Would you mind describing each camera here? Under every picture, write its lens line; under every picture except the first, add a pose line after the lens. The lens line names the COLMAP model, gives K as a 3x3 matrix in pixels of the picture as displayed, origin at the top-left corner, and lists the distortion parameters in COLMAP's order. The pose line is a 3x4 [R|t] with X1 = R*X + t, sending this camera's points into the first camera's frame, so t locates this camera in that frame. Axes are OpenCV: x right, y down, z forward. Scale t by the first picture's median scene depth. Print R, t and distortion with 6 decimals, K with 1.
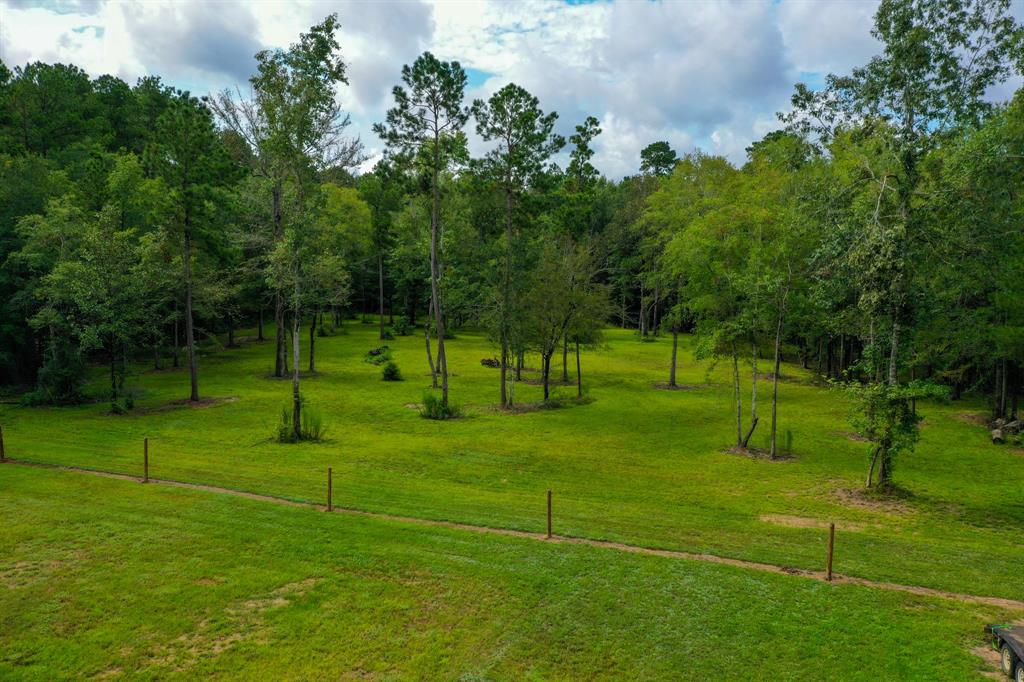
lens RADIAL K [[808.9, 0, 509.3], [0, 808.9, 344.1], [0, 0, 1]] dist [-0.018092, 0.028811]
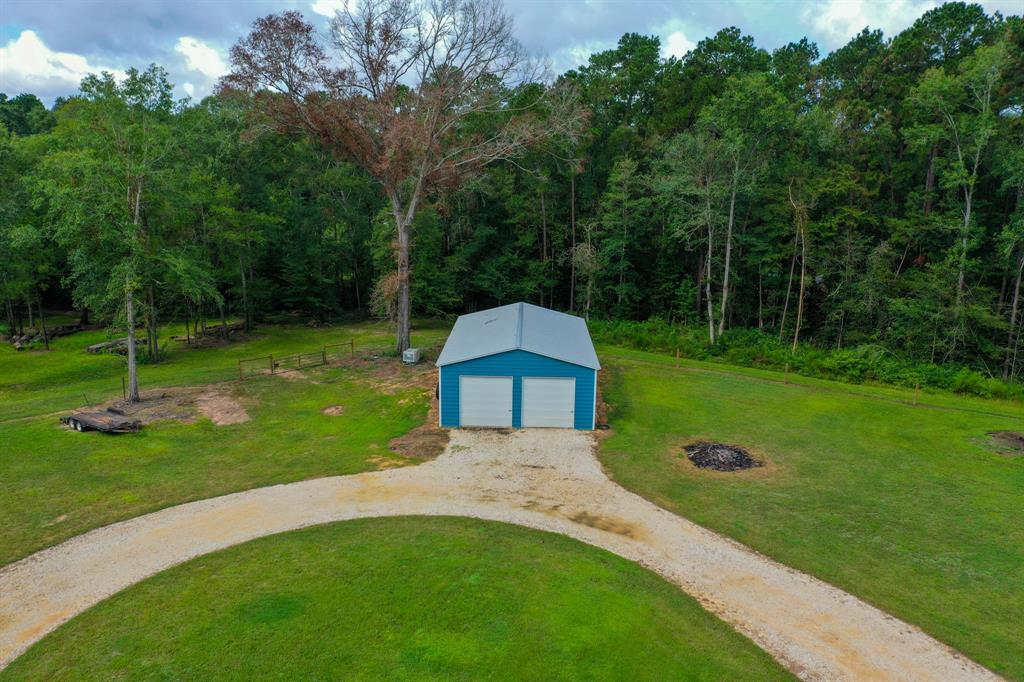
lens RADIAL K [[808.9, 0, 506.7], [0, 808.9, 341.5], [0, 0, 1]] dist [-0.018092, 0.028811]
pose [[0.398941, -0.186953, 0.897716, -0.487136], [0.087471, 0.982290, 0.165694, -0.083578], [-0.912795, 0.012422, 0.408229, -0.599915]]
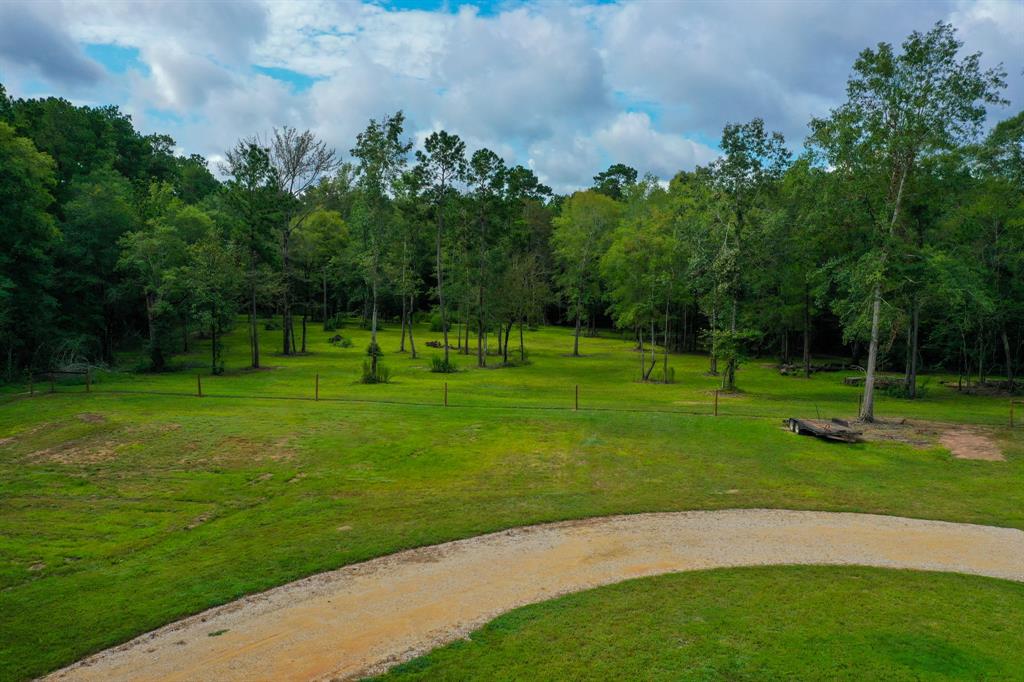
lens RADIAL K [[808.9, 0, 510.5], [0, 808.9, 344.8], [0, 0, 1]] dist [-0.018092, 0.028811]
pose [[0.975369, -0.018925, 0.219767, -0.319872], [0.020410, 0.999782, -0.004490, 0.054427], [-0.219634, 0.008865, 0.975542, -0.517607]]
